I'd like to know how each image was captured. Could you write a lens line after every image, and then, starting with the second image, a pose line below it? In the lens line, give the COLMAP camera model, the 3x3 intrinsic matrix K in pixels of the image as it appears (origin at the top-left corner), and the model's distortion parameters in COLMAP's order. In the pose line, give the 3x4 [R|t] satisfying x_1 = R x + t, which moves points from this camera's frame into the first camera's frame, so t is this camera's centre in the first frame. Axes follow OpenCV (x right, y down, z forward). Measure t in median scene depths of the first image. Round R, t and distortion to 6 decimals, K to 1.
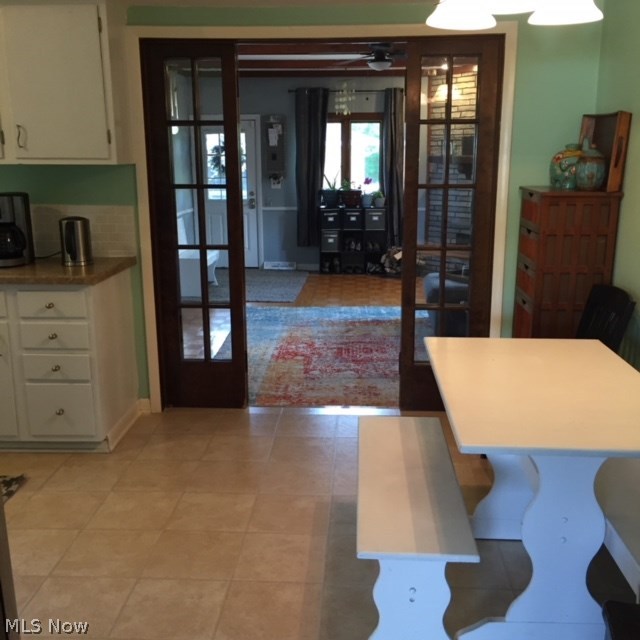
lens RADIAL K [[725.6, 0, 320.0], [0, 725.6, 320.0], [0, 0, 1]] dist [0.060067, -0.037960]
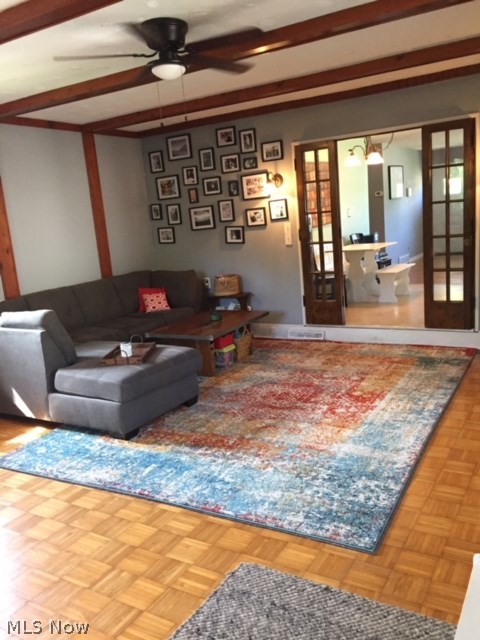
lens RADIAL K [[545.0, 0, 242.6], [0, 545.0, 321.9], [0, 0, 1]] dist [0.076933, -0.108644]
pose [[-0.881860, -0.013214, 0.471326, -0.155157], [0.190232, 0.904671, 0.381291, -0.225930], [-0.431433, 0.425907, -0.795279, 1.037259]]
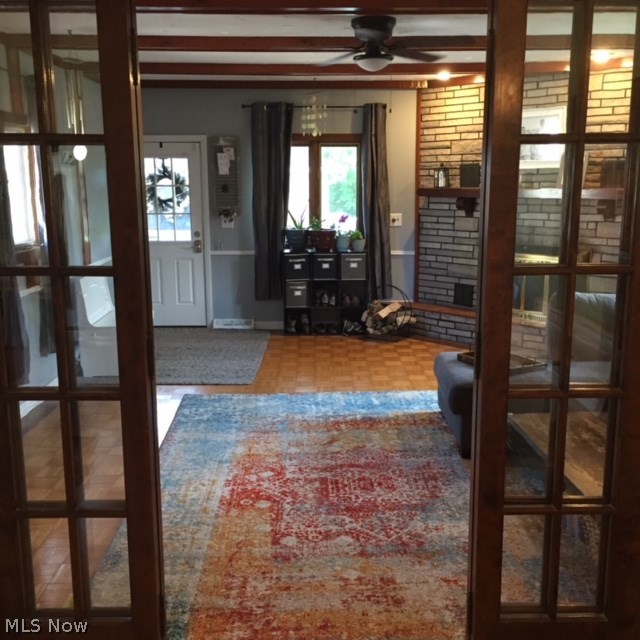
lens RADIAL K [[725.6, 0, 320.0], [0, 725.6, 320.0], [0, 0, 1]] dist [0.060067, -0.037960]
pose [[0.998080, -0.010969, 0.060952, -0.010058], [0.012934, 0.999406, -0.031930, -0.057685], [-0.060566, 0.032657, 0.997630, 0.220776]]
